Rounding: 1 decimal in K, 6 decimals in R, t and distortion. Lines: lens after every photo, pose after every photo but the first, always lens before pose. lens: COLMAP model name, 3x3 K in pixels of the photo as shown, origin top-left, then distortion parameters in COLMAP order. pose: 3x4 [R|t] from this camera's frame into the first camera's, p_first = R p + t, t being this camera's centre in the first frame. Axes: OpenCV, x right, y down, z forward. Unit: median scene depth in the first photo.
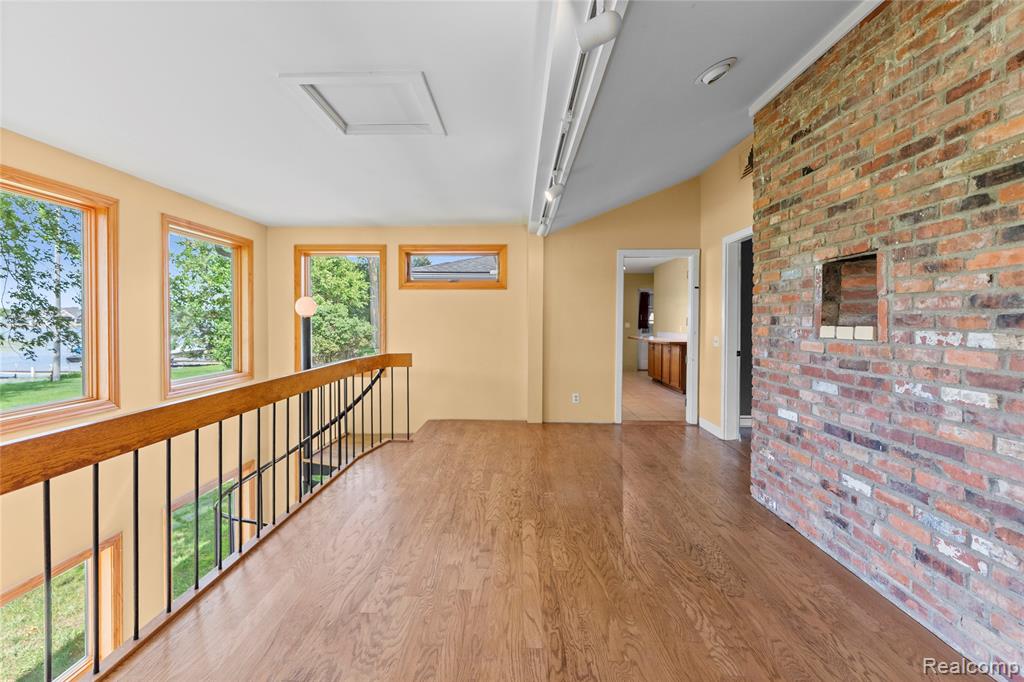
lens RADIAL K [[436.4, 0, 510.1], [0, 436.4, 321.2], [0, 0, 1]] dist [-0.000301, 0.000084]
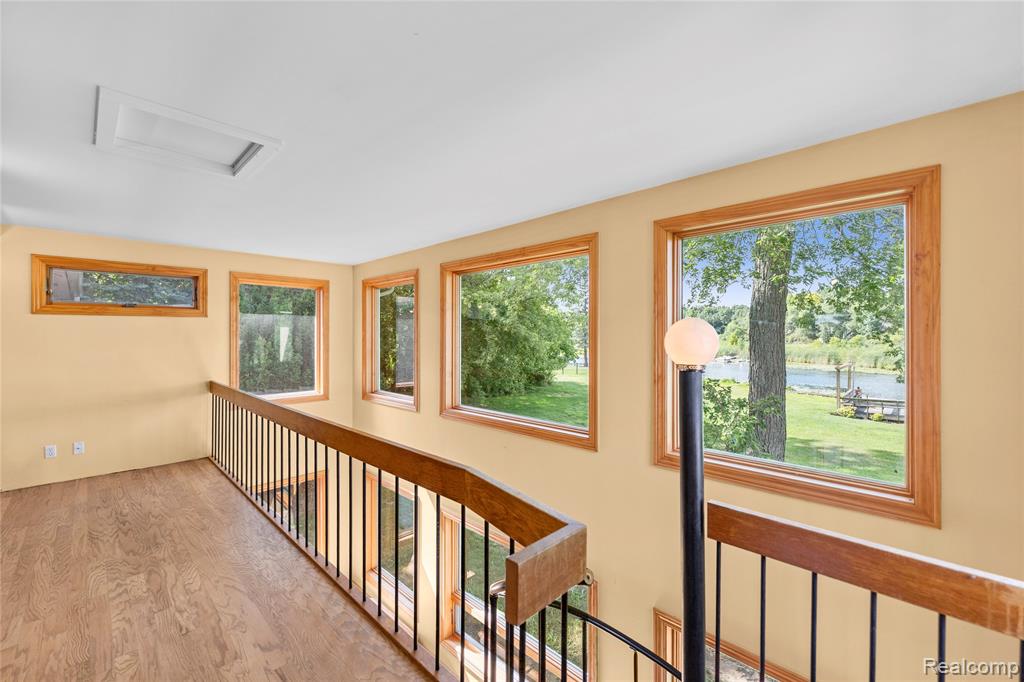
lens RADIAL K [[423.4, 0, 514.7], [0, 423.4, 338.0], [0, 0, 1]] dist [0.013408, -0.000099]
pose [[-0.693747, 0.008245, -0.720172, -0.076645], [-0.003572, 0.999883, 0.014889, -0.056230], [0.720210, 0.012902, -0.693636, 1.207241]]
